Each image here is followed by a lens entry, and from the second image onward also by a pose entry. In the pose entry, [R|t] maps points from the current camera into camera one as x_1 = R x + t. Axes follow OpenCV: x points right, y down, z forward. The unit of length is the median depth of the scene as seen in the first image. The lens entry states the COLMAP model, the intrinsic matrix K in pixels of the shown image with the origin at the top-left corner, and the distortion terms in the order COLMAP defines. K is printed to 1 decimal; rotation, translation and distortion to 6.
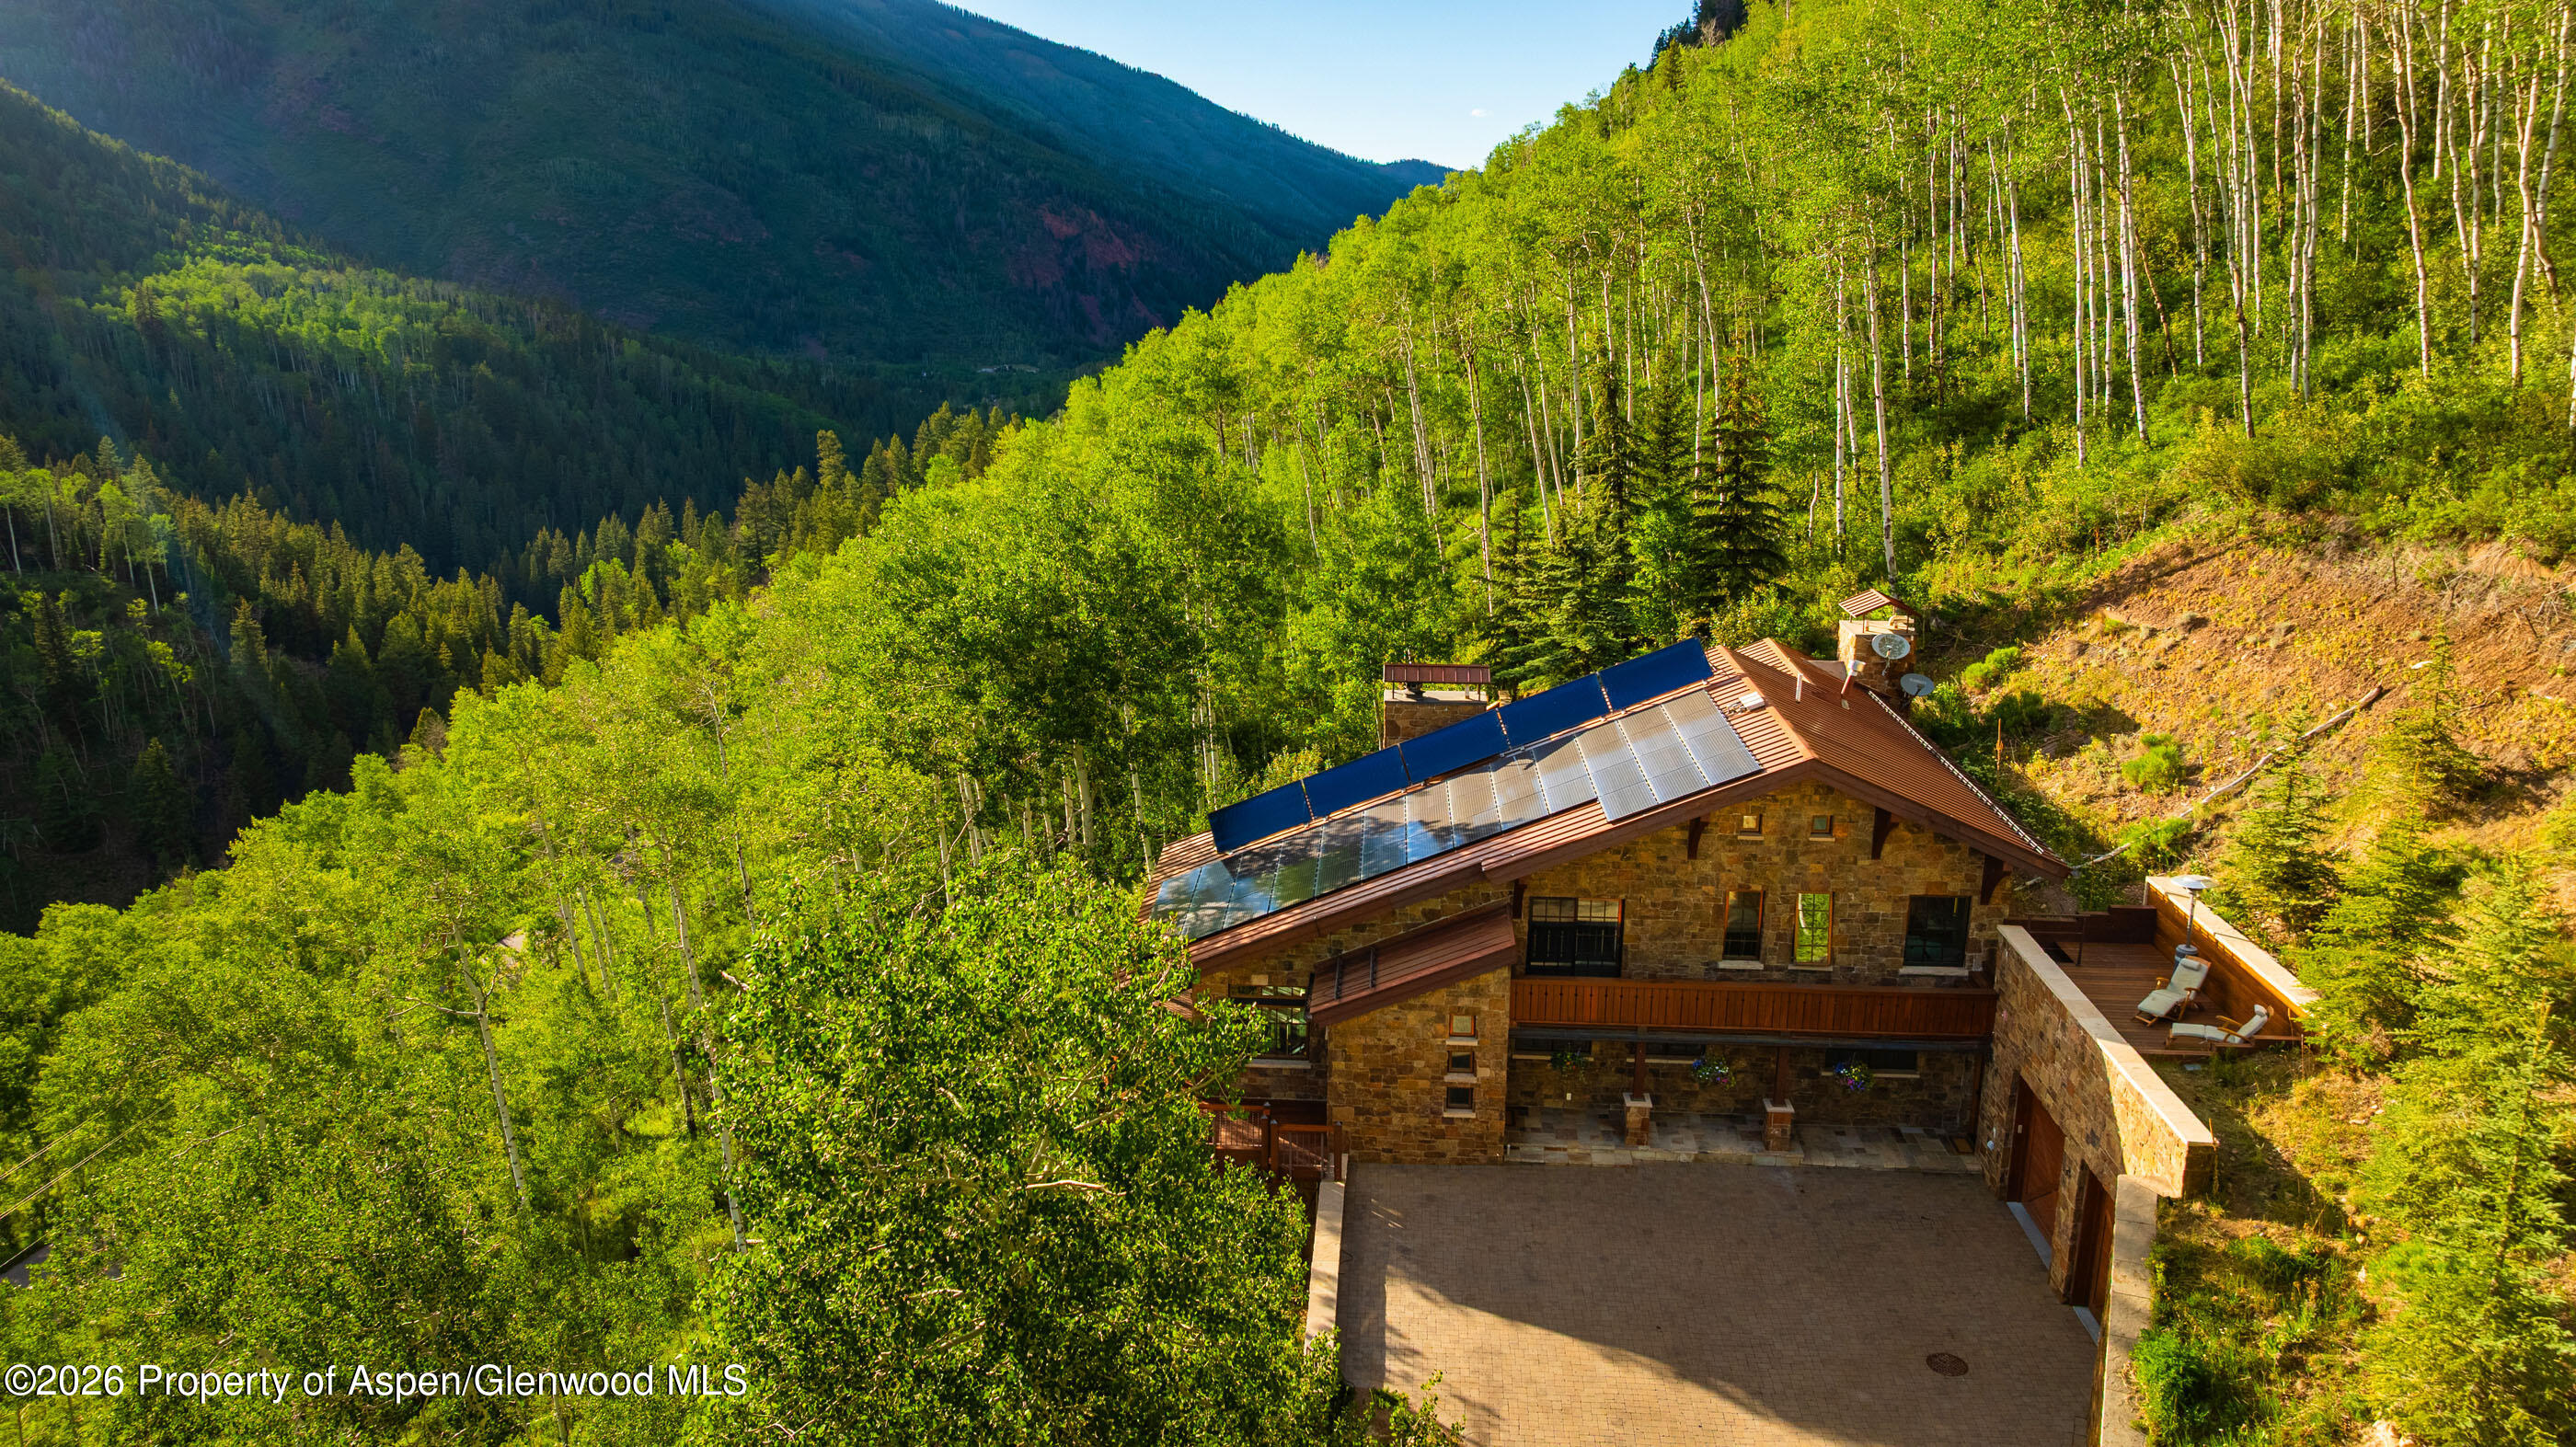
lens RADIAL K [[1801.4, 0, 1277.1], [0, 1801.4, 721.0], [0, 0, 1]] dist [-0.023731, 0.000724]
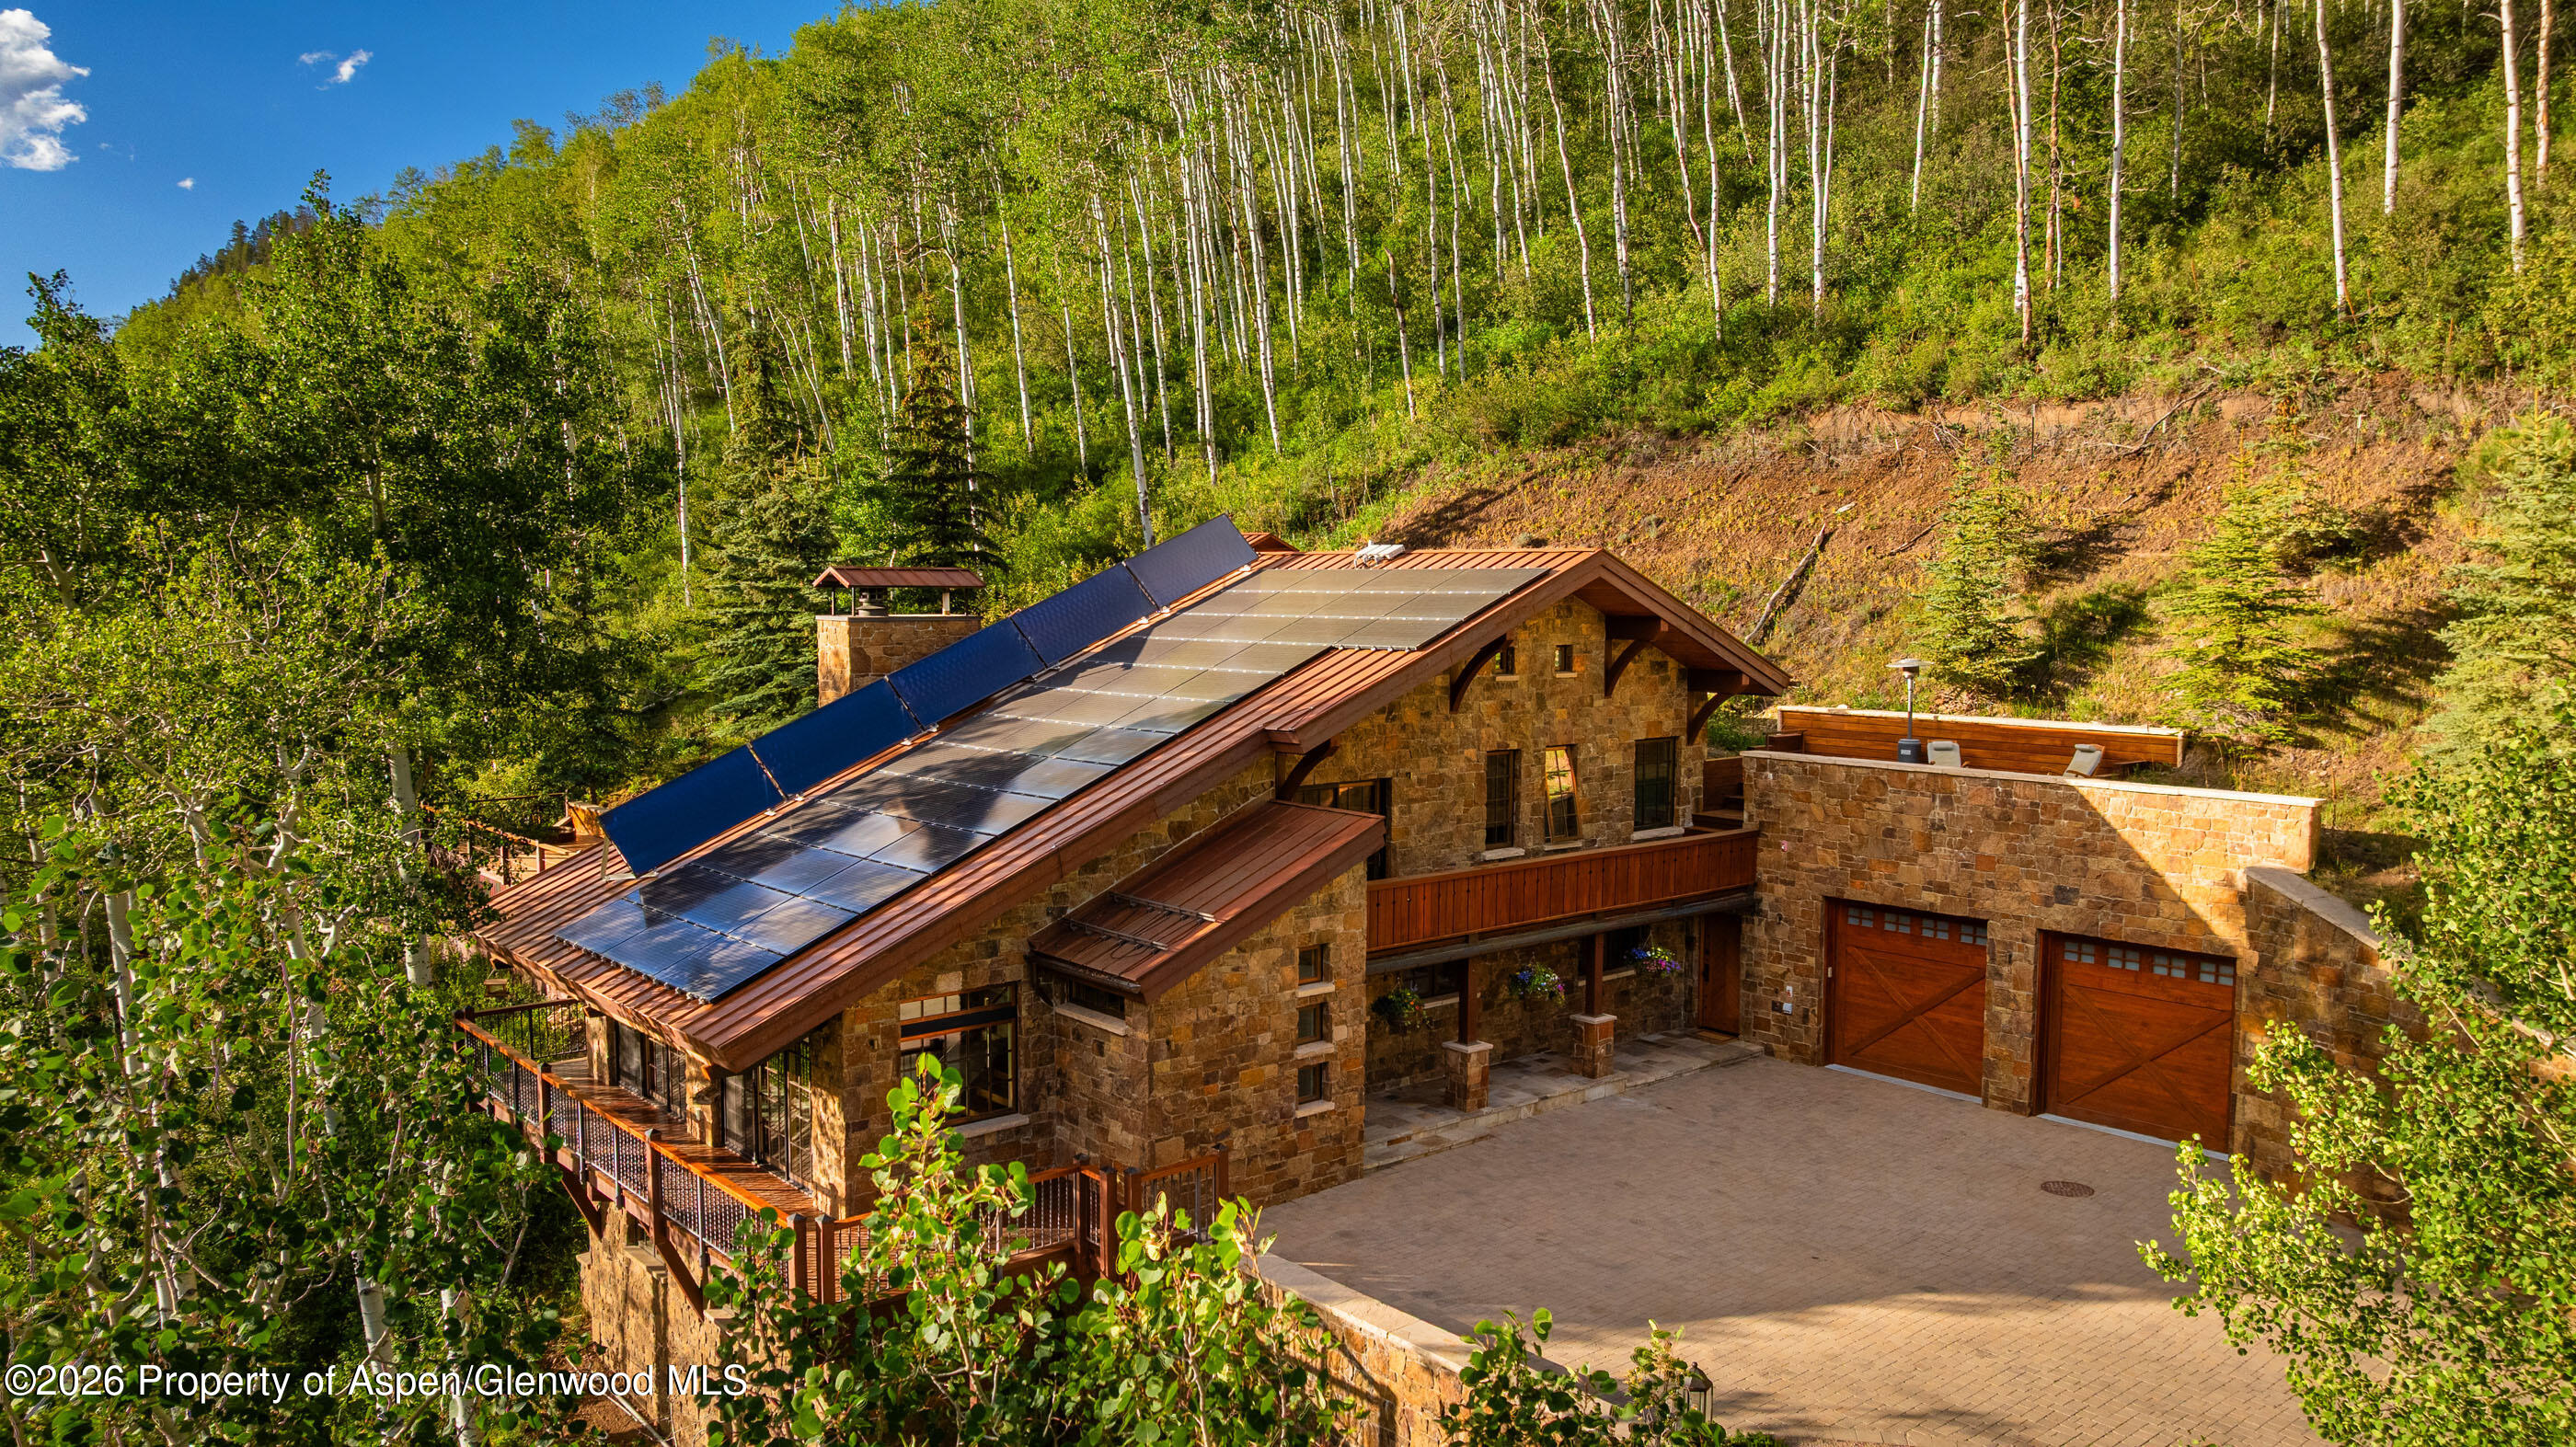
lens RADIAL K [[1808.2, 0, 1279.8], [0, 1808.2, 723.3], [0, 0, 1]] dist [-0.009310, -0.008499]
pose [[0.715565, -0.056391, 0.696266, -0.348399], [0.172610, 0.980102, -0.098015, 0.142688], [-0.676885, 0.190318, 0.711060, 0.514104]]
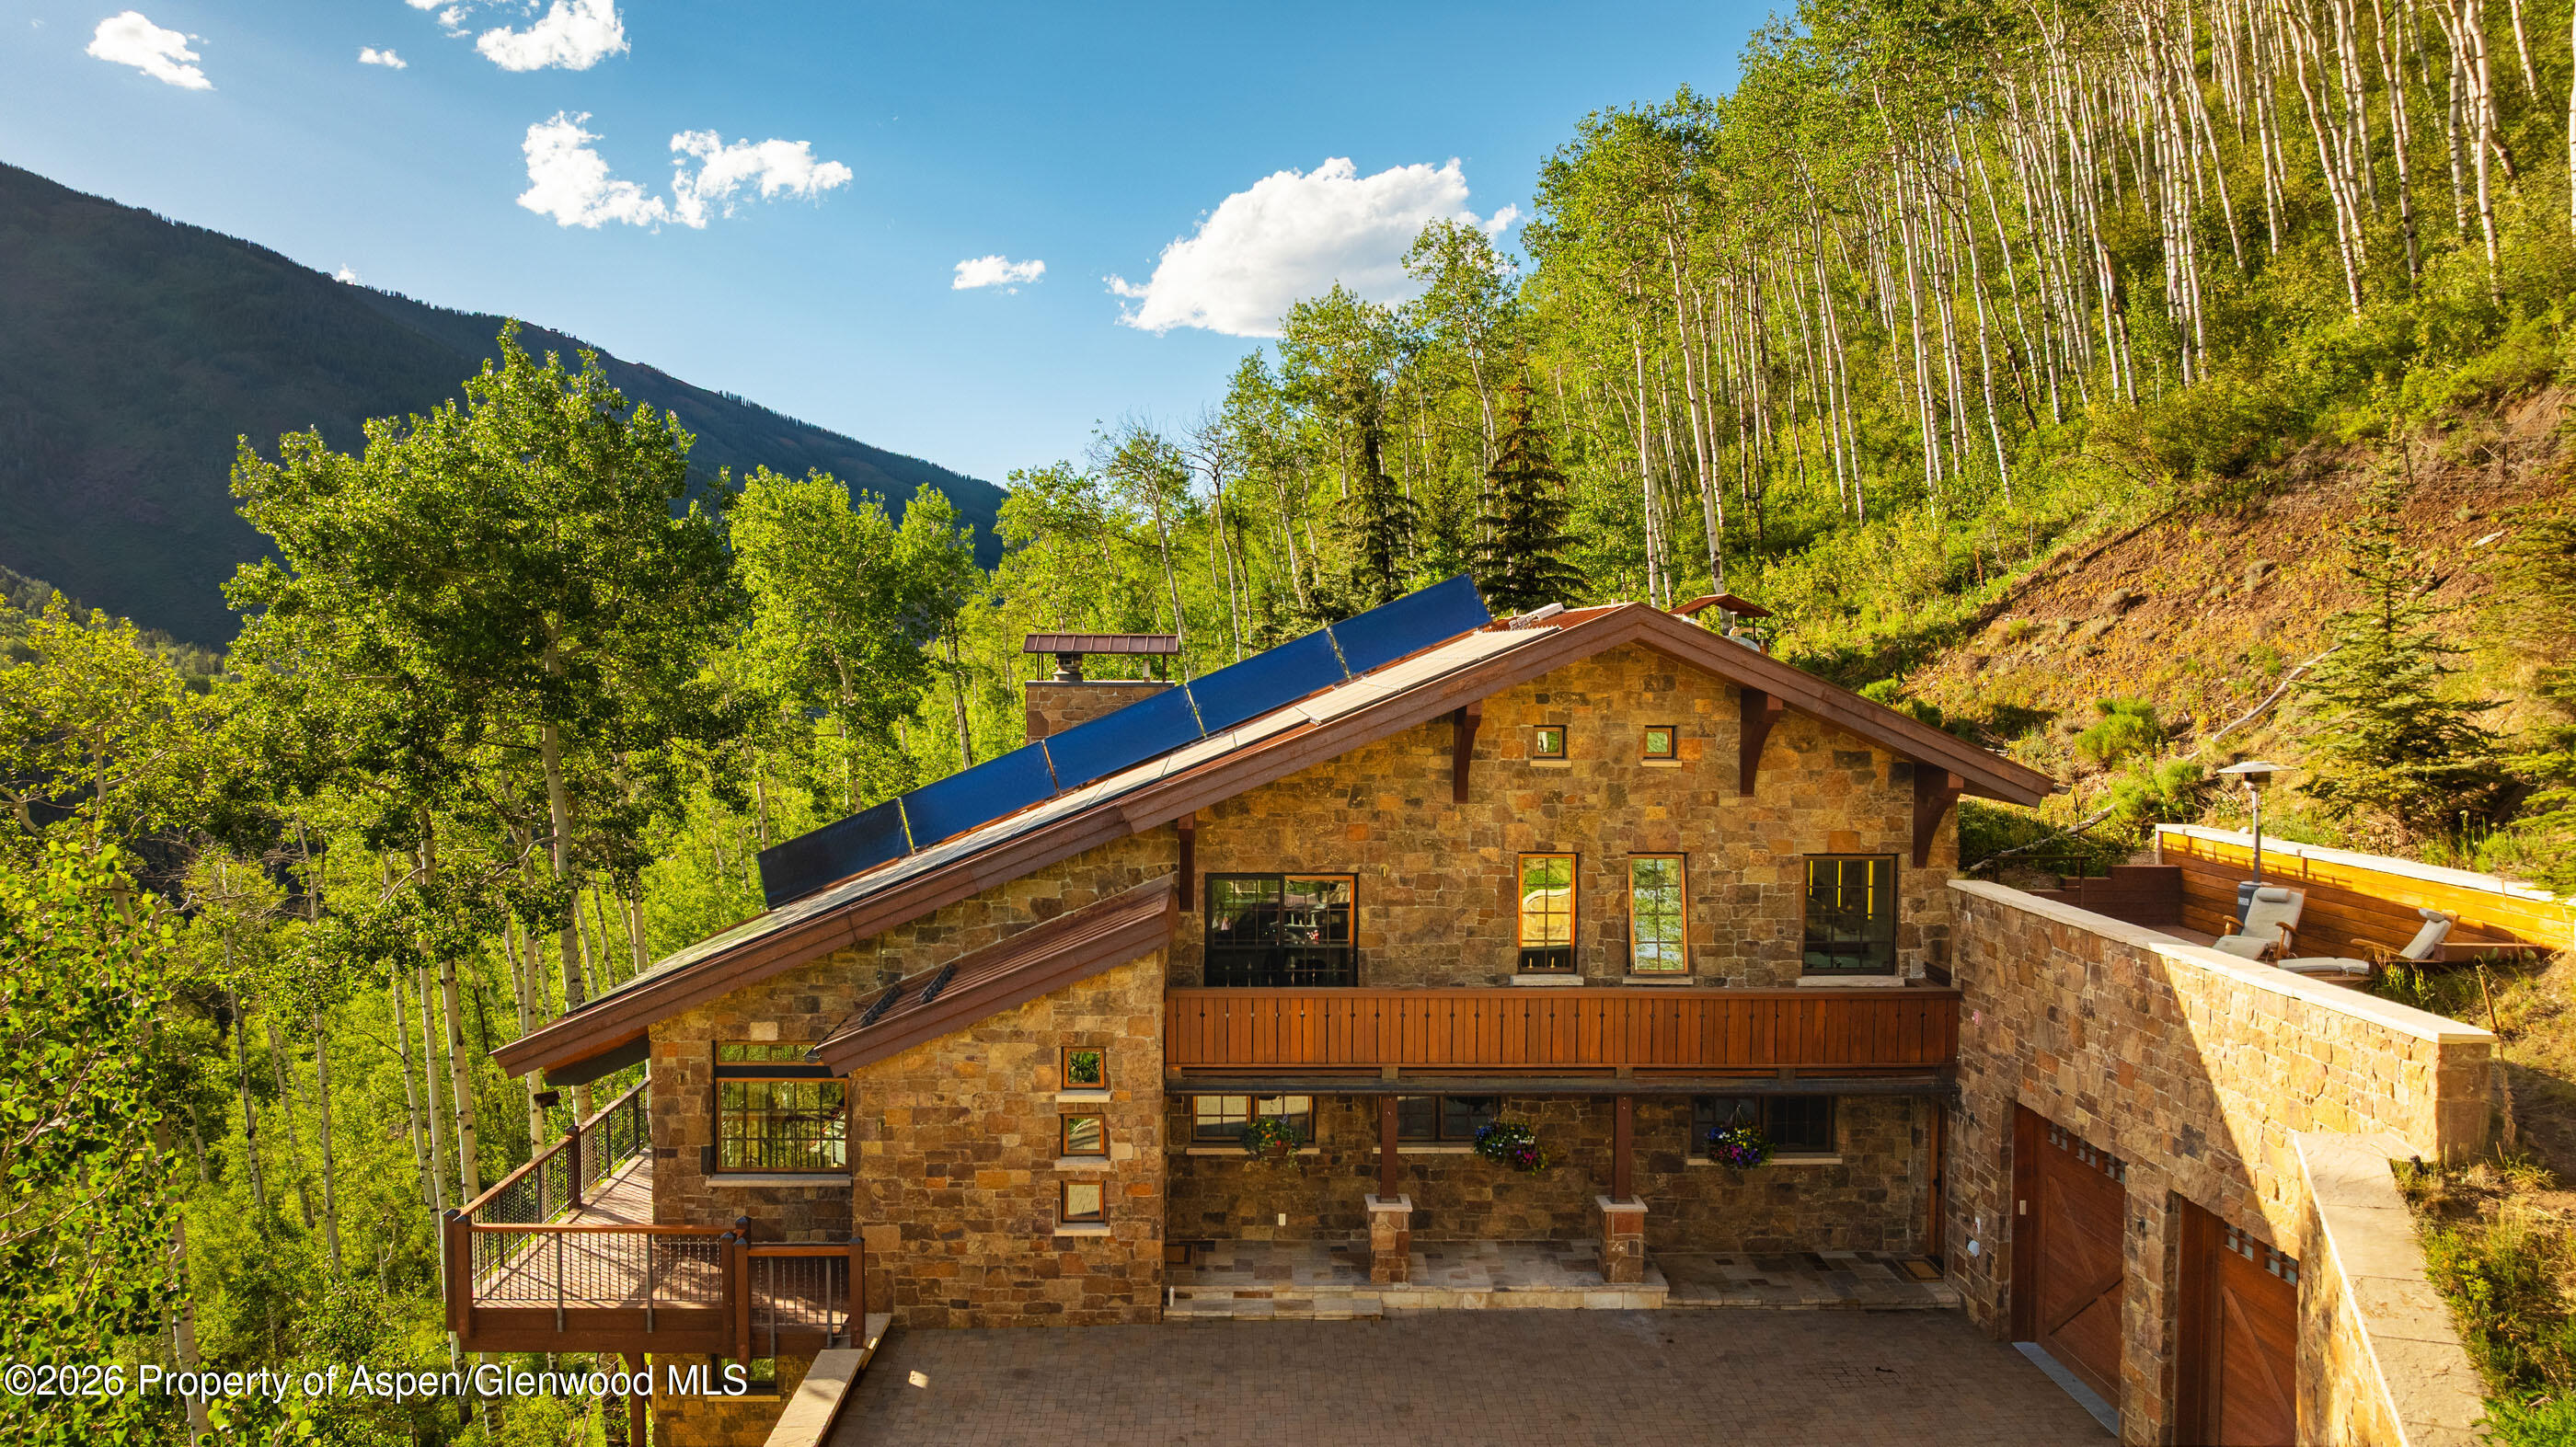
lens RADIAL K [[1813.1, 0, 1280.9], [0, 1813.1, 722.4], [0, 0, 1]] dist [-0.017430, -0.000968]
pose [[0.995136, -0.003185, 0.098455, 0.106801], [0.023895, 0.977431, -0.209898, 0.180582], [-0.095564, 0.211230, 0.972753, 0.388605]]
